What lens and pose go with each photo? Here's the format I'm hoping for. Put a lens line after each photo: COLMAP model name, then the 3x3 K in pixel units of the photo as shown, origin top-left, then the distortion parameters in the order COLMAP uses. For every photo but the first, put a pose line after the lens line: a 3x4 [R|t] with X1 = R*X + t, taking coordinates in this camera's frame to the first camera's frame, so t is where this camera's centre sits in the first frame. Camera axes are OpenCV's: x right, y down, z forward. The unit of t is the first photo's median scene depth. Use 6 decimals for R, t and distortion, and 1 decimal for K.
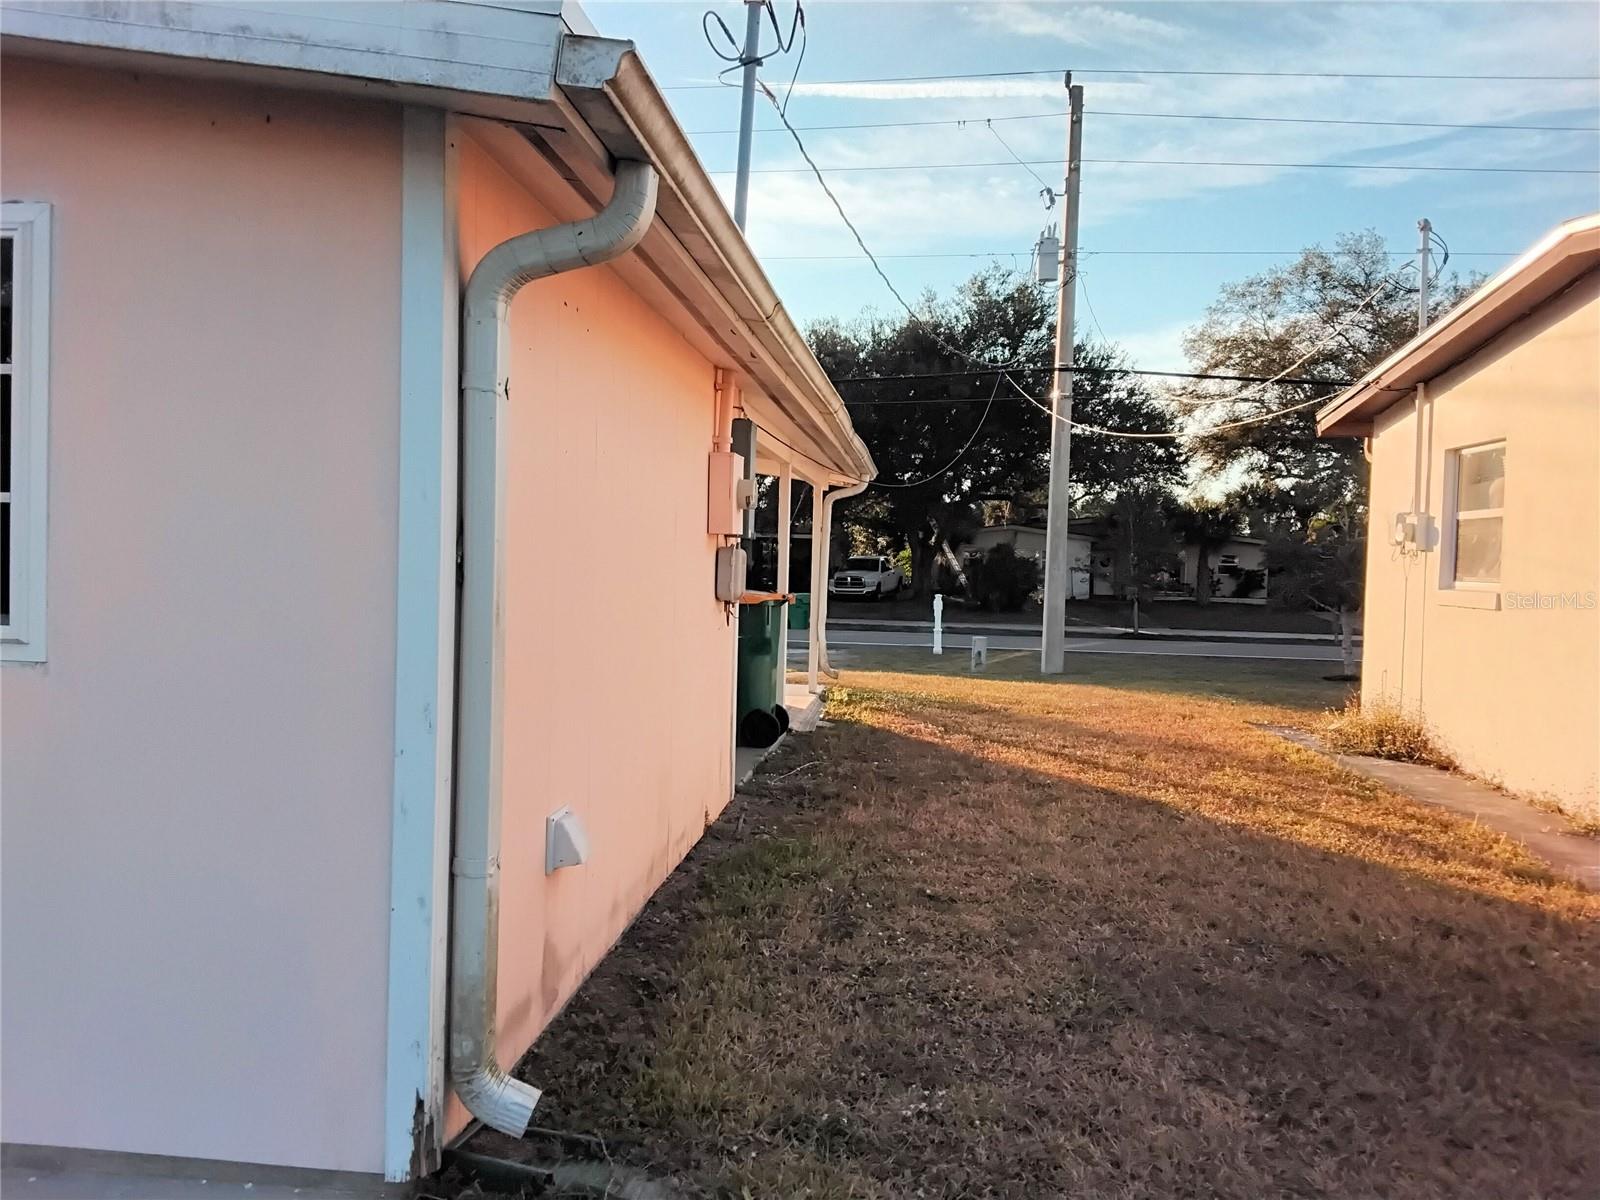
lens RADIAL K [[1210.7, 0, 800.0], [0, 1210.7, 600.0], [0, 0, 1]] dist [0.102807, -0.144604]
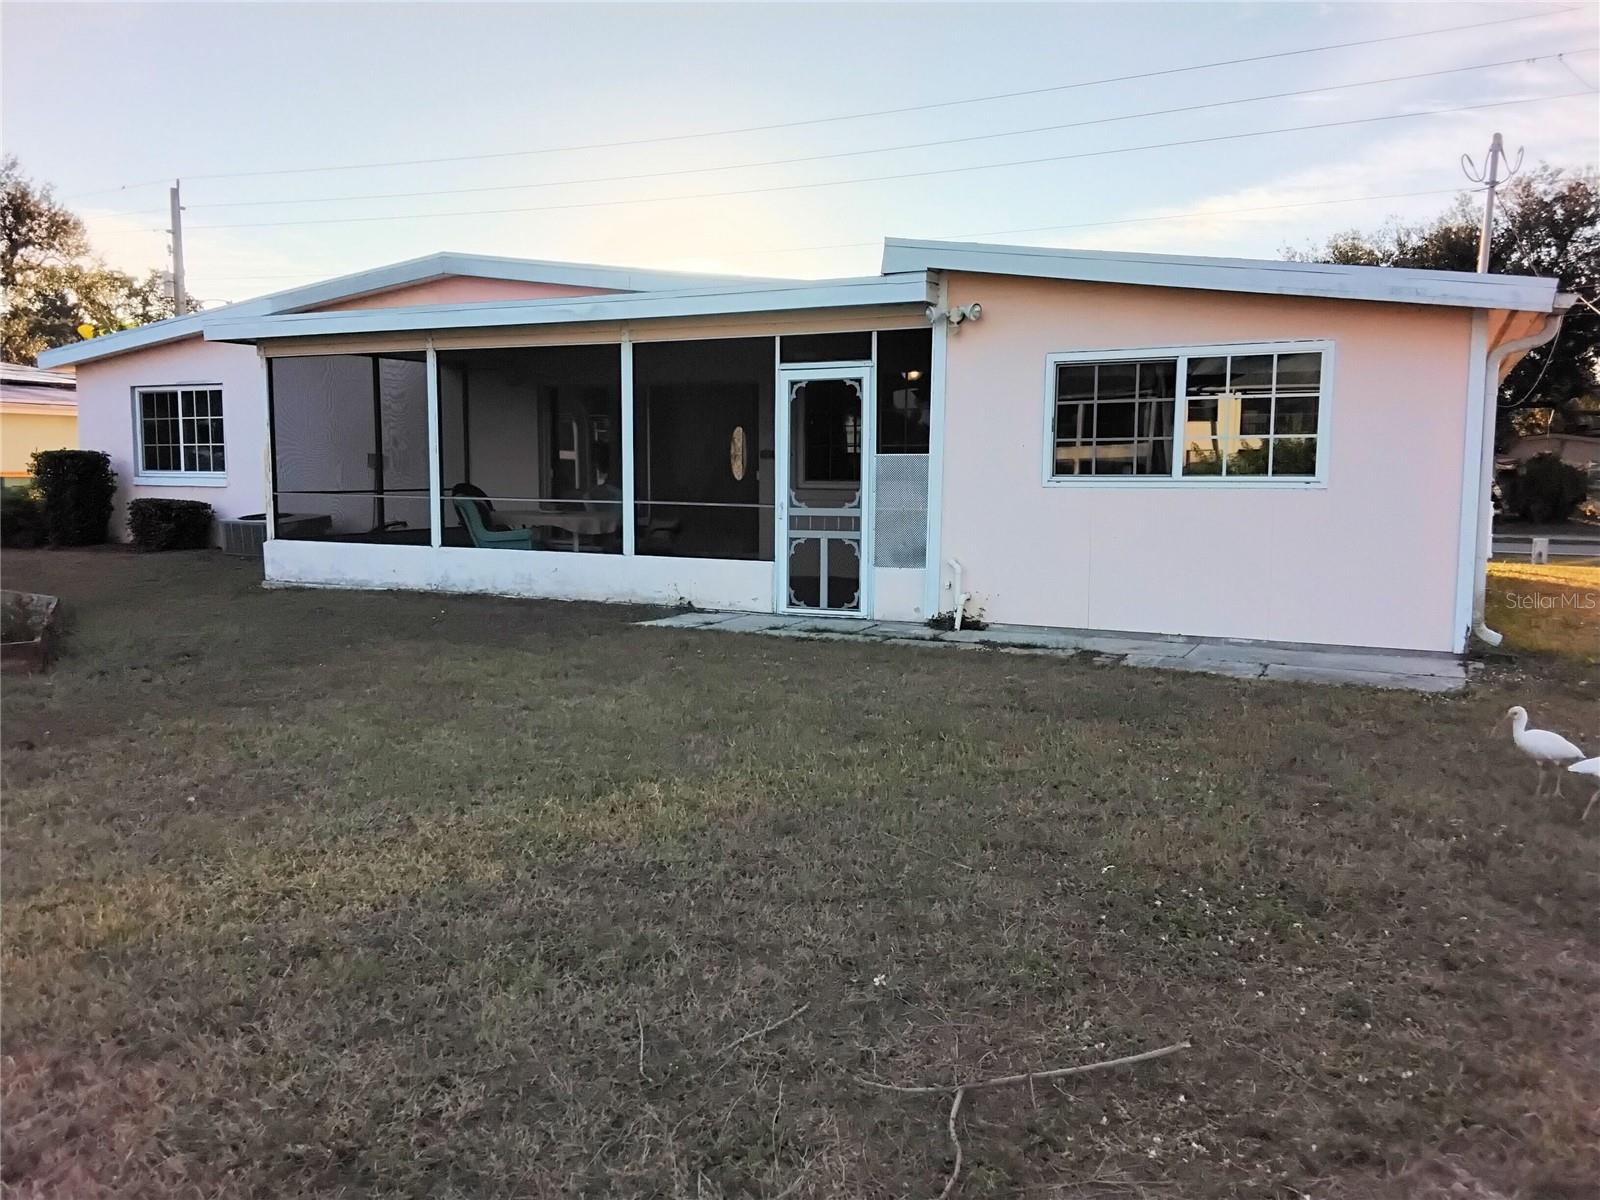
lens RADIAL K [[1210.7, 0, 800.0], [0, 1210.7, 600.0], [0, 0, 1]] dist [0.102807, -0.144604]
pose [[0.936030, 0.013986, -0.351642, -0.043055], [0.007423, 0.998203, 0.059459, 0.007636], [0.351842, -0.058266, 0.934244, -0.134961]]
